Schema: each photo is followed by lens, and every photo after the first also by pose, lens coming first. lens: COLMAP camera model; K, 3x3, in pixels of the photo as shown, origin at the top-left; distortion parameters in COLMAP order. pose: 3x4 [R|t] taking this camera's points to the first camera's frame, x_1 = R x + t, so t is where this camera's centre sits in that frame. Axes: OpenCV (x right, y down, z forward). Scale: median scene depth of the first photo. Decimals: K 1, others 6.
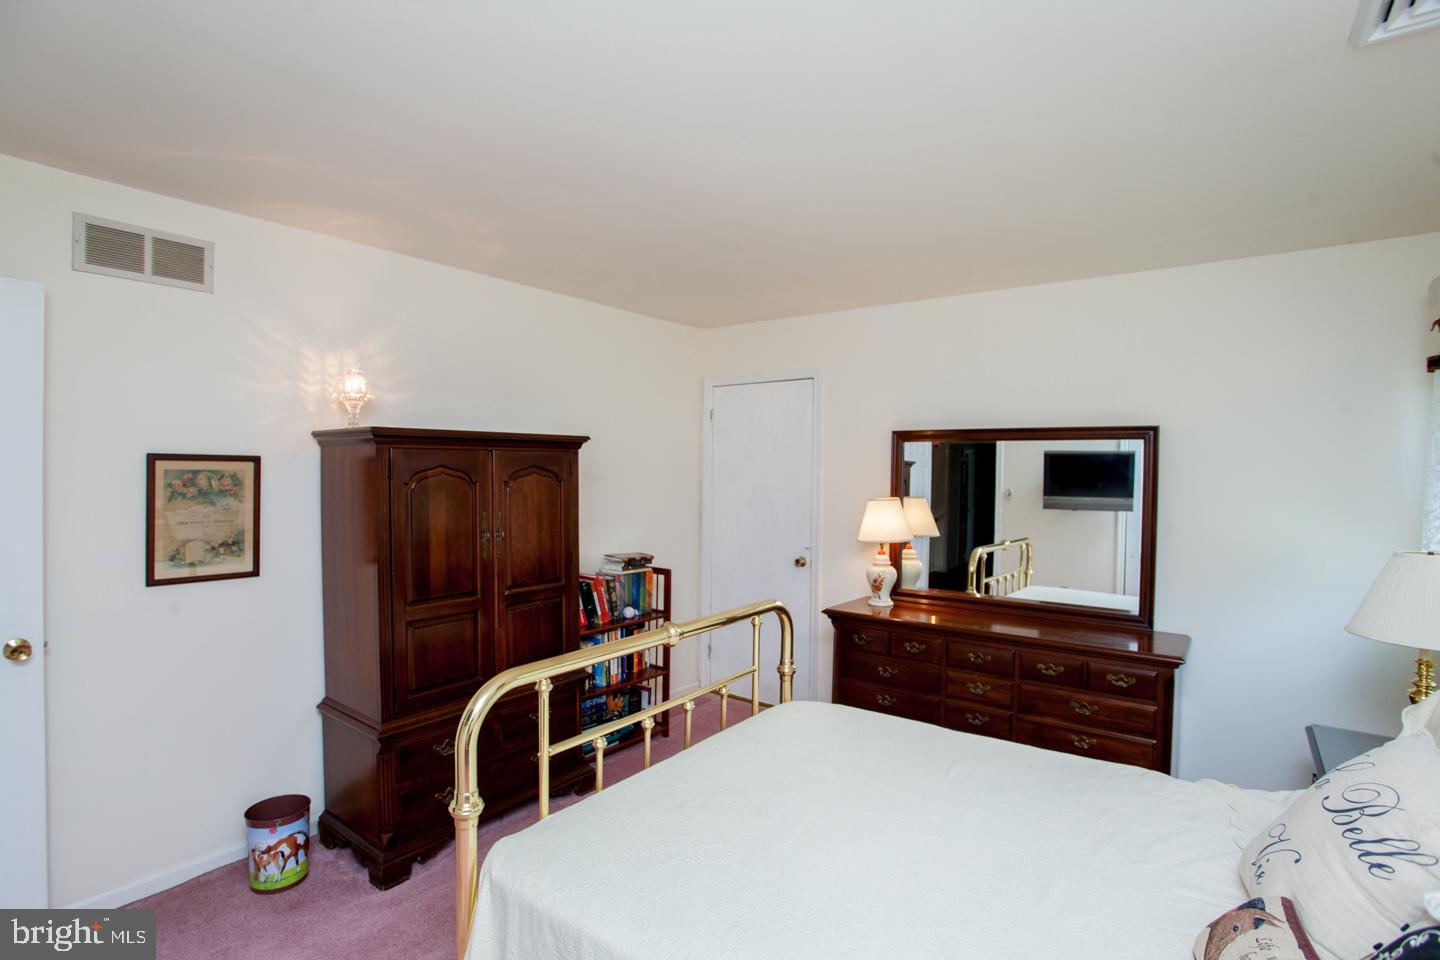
lens RADIAL K [[698.3, 0, 718.3], [0, 698.3, 481.8], [0, 0, 1]] dist [-0.079578, 0.035621]
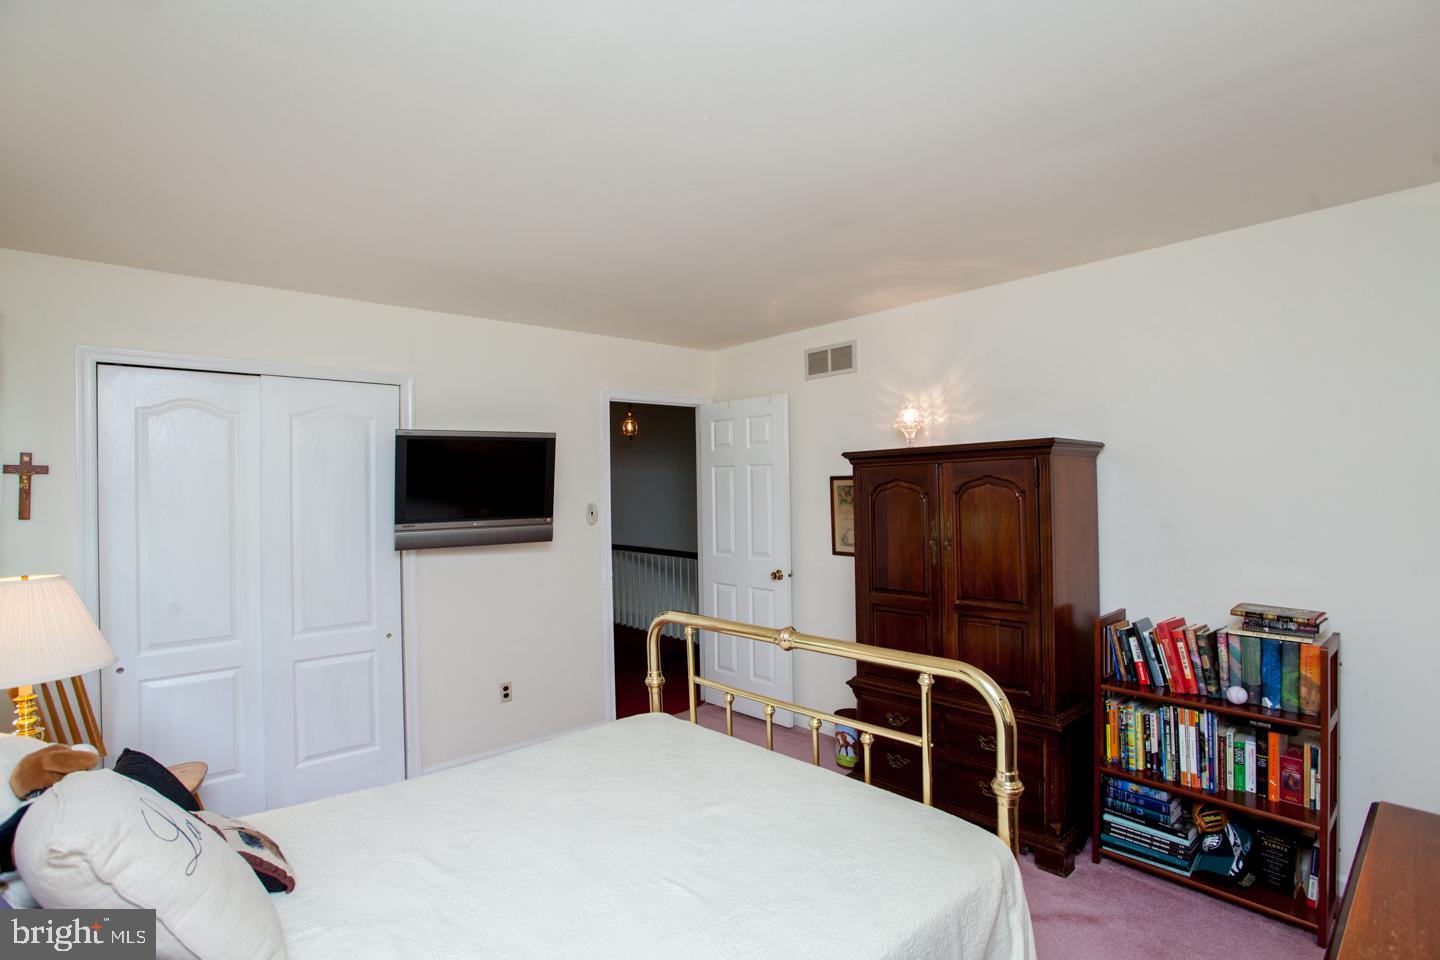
lens RADIAL K [[698.3, 0, 718.3], [0, 698.3, 481.8], [0, 0, 1]] dist [-0.079578, 0.035621]
pose [[-0.193635, -0.015933, -0.980944, 0.782363], [0.000940, 0.999865, -0.016426, 0.000525], [0.981073, -0.004103, -0.193594, 0.881311]]
